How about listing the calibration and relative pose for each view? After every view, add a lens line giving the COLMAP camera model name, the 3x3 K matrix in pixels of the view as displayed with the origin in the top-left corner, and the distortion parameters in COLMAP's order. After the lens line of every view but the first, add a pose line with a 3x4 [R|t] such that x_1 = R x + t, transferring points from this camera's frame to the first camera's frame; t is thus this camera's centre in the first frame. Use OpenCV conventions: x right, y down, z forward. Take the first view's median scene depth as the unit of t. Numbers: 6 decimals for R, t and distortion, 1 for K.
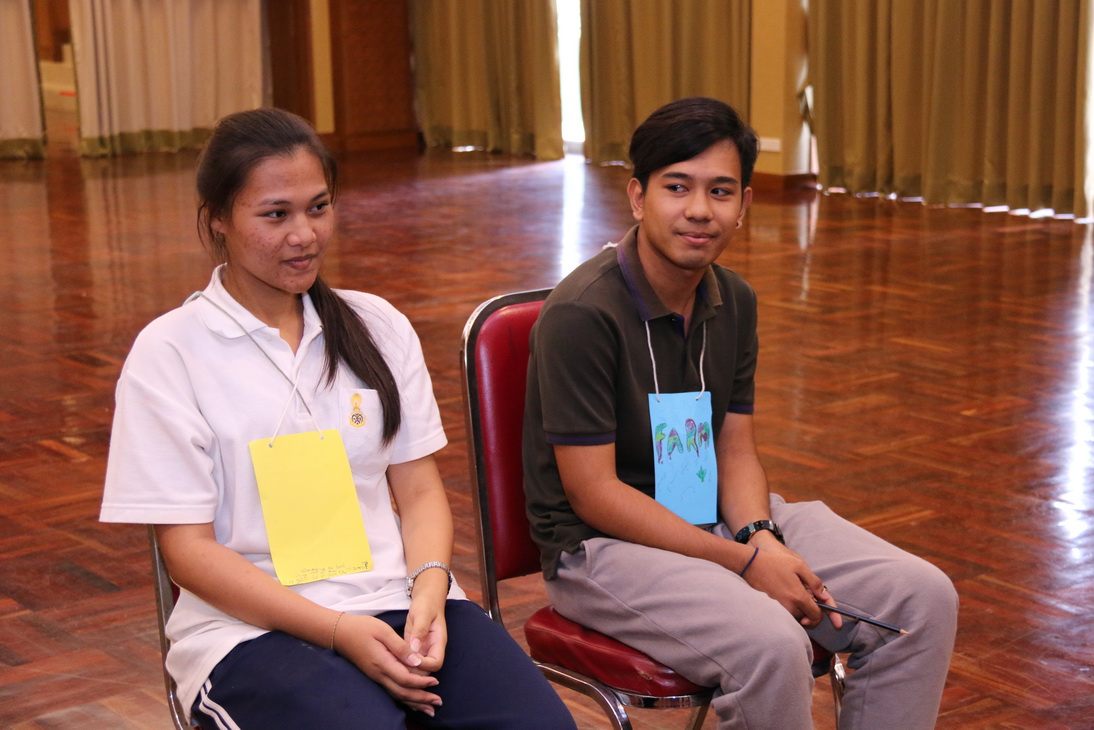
lens RADIAL K [[2026.6, 0, 547.0], [0, 2026.6, 365.0], [0, 0, 1]] dist [0.285894, -0.459383]
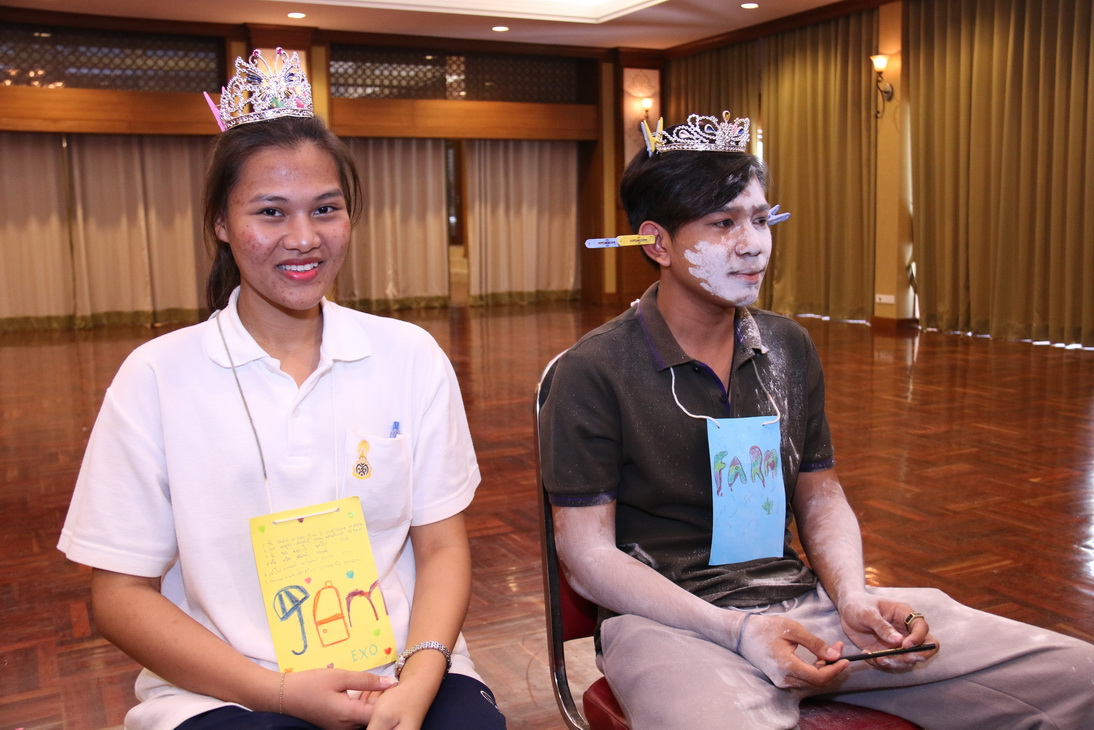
lens RADIAL K [[1098.8, 0, 547.0], [0, 1098.8, 365.0], [0, 0, 1]] dist [-0.104894, 0.250055]
pose [[0.980254, 0.021942, -0.196519, 0.025717], [-0.034793, 0.997458, -0.062183, 0.002858], [0.194655, 0.067793, 0.978526, 0.188855]]
